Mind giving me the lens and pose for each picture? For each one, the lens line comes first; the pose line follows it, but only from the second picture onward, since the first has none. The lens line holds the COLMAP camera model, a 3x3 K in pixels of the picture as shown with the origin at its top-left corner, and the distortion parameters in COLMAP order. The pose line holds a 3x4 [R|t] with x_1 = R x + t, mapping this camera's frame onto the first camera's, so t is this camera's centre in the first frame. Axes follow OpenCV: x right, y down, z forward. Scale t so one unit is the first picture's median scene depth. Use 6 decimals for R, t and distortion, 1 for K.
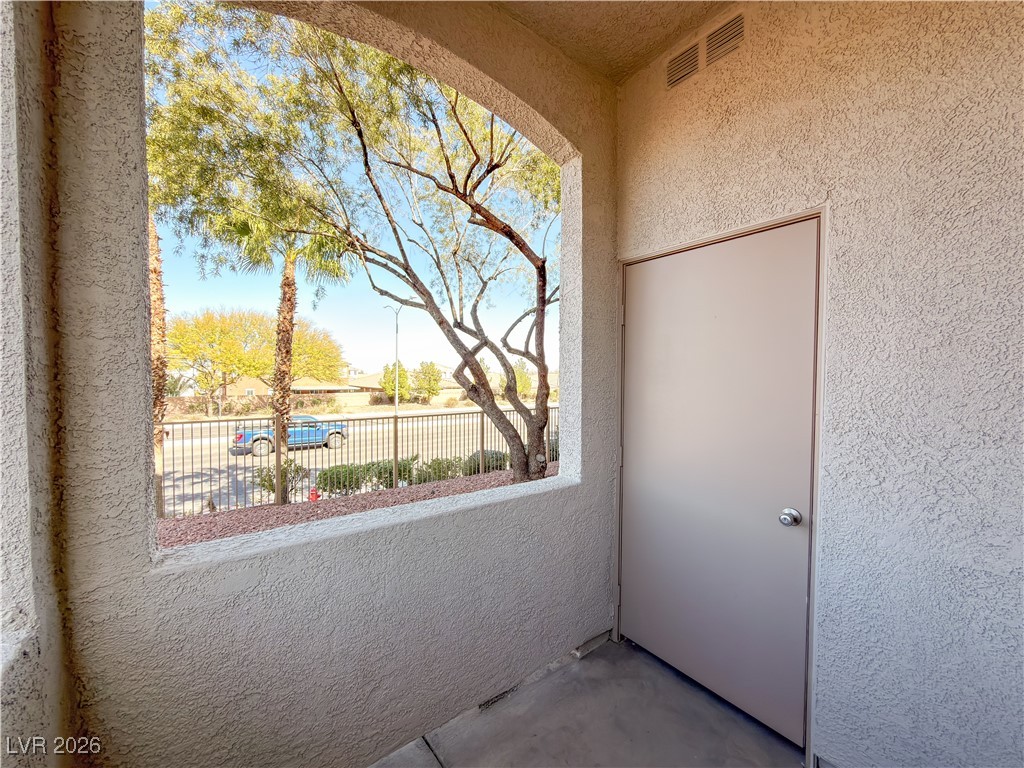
lens RADIAL K [[406.8, 0, 513.2], [0, 406.8, 384.6], [0, 0, 1]] dist [0.001605, -0.000314]
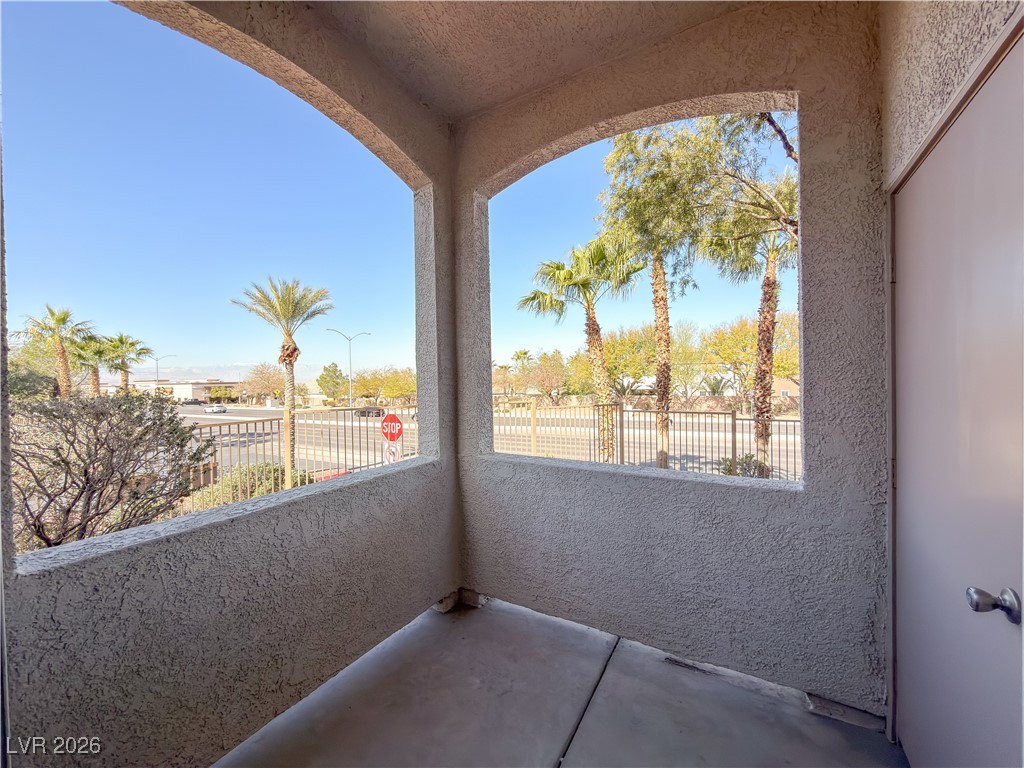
lens RADIAL K [[406.8, 0, 512.0], [0, 406.8, 383.7], [0, 0, 1]] dist [0.001605, -0.000314]
pose [[0.379855, -0.005639, -0.925029, 0.186473], [-0.000005, 0.999981, -0.006098, 0.008319], [0.925046, 0.002321, 0.379848, 0.040404]]
